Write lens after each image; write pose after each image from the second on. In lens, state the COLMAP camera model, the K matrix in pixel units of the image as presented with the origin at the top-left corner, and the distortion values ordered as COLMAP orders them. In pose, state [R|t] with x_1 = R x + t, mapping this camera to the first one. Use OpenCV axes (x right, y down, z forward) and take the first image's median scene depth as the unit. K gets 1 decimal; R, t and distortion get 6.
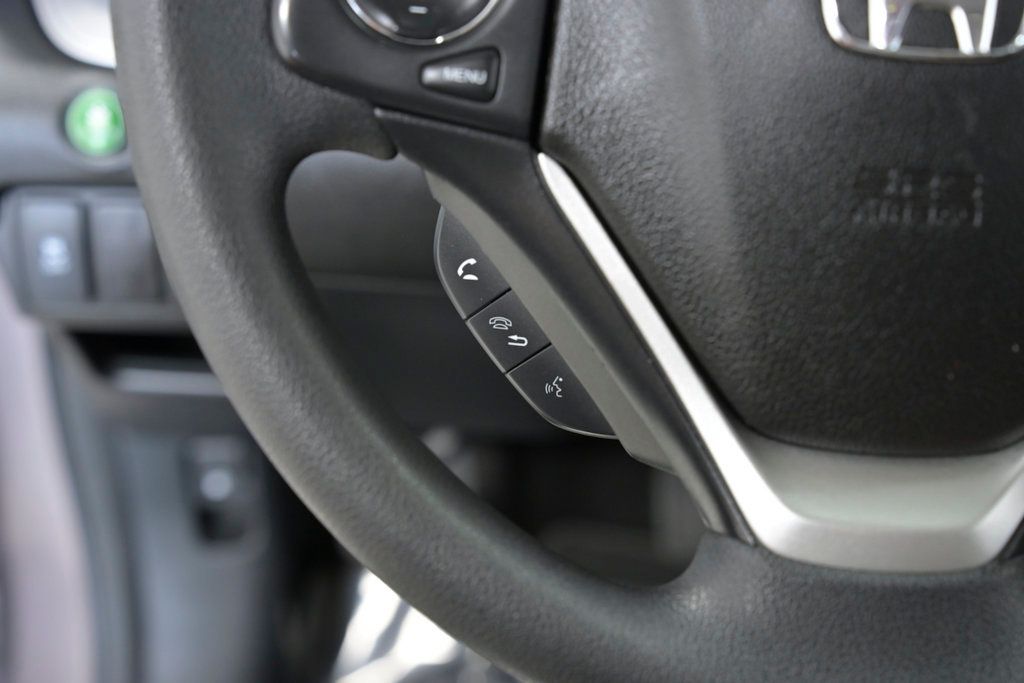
lens RADIAL K [[1669.0, 0, 512.0], [0, 1669.0, 341.5], [0, 0, 1]] dist [0.006038, 0.115958]
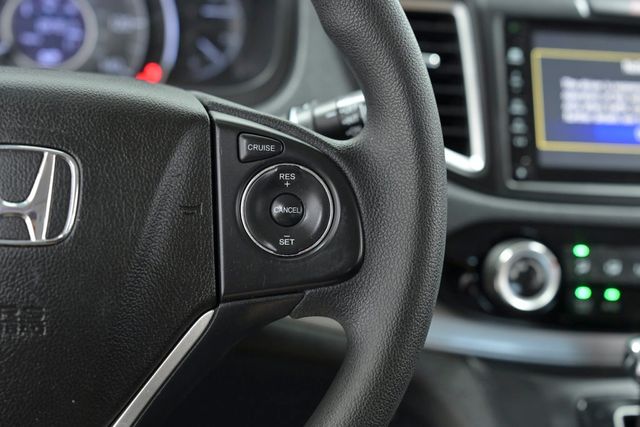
lens RADIAL K [[1043.1, 0, 320.0], [0, 1043.1, 213.5], [0, 0, 1]] dist [0.006038, 0.115958]
pose [[0.958185, -0.007109, 0.286061, 0.243526], [0.041714, 0.992482, -0.115061, -0.058431], [-0.283093, 0.122182, 0.951278, -0.172466]]
